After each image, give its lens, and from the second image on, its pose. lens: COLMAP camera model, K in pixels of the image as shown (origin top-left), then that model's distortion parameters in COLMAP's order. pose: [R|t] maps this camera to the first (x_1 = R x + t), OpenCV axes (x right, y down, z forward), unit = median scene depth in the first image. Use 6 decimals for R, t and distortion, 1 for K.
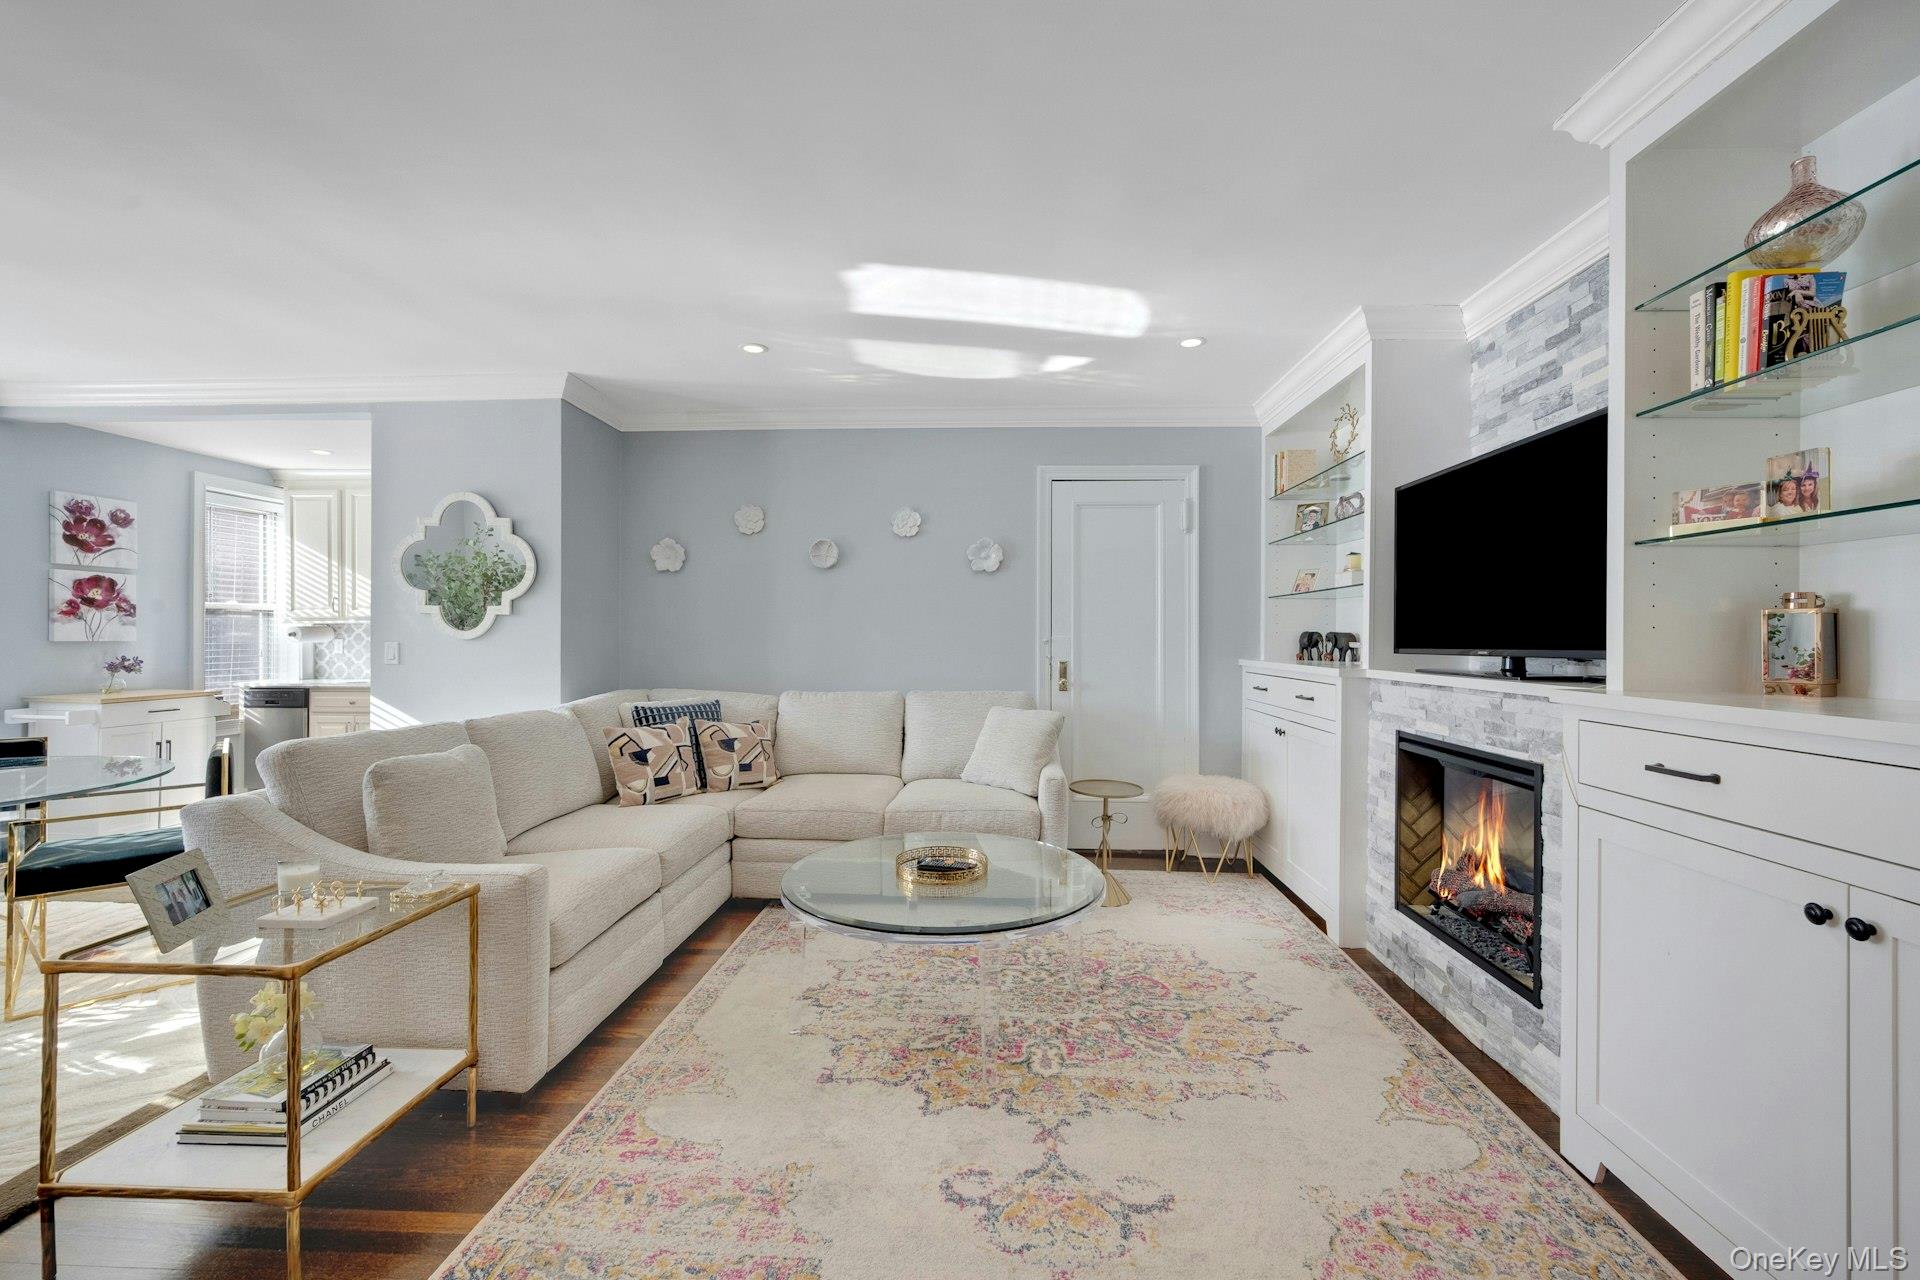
lens RADIAL K [[755.4, 0, 931.8], [0, 755.4, 636.4], [0, 0, 1]] dist [-0.001526, 0.000271]
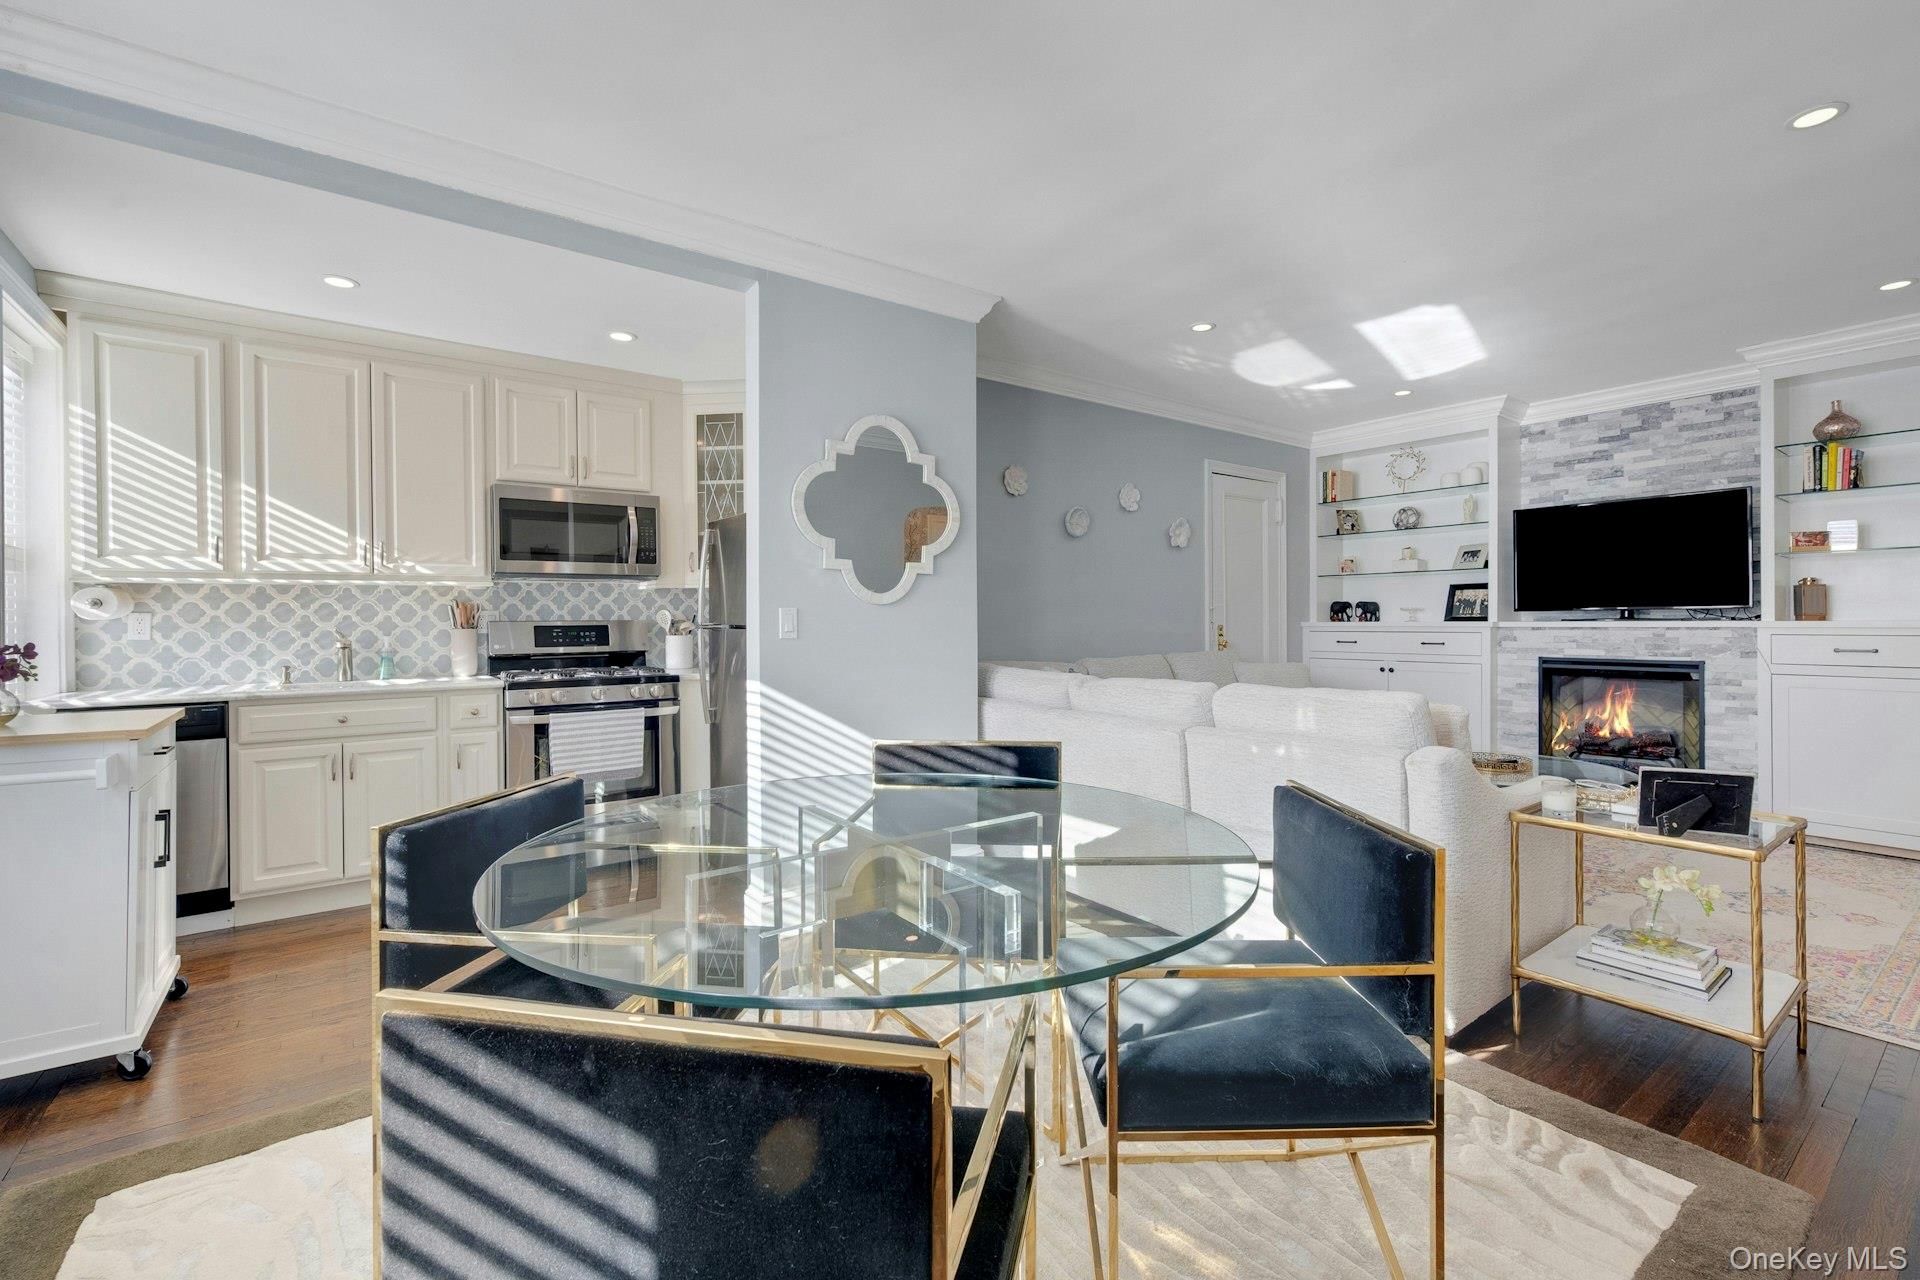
lens RADIAL K [[794.7, 0, 956.9], [0, 794.7, 616.1], [0, 0, 1]] dist [-0.000670, -0.000452]
pose [[0.782106, -0.006759, 0.623108, -0.938909], [0.009382, 0.999956, -0.000930, 0.015513], [-0.623074, 0.006574, 0.782135, 0.273152]]
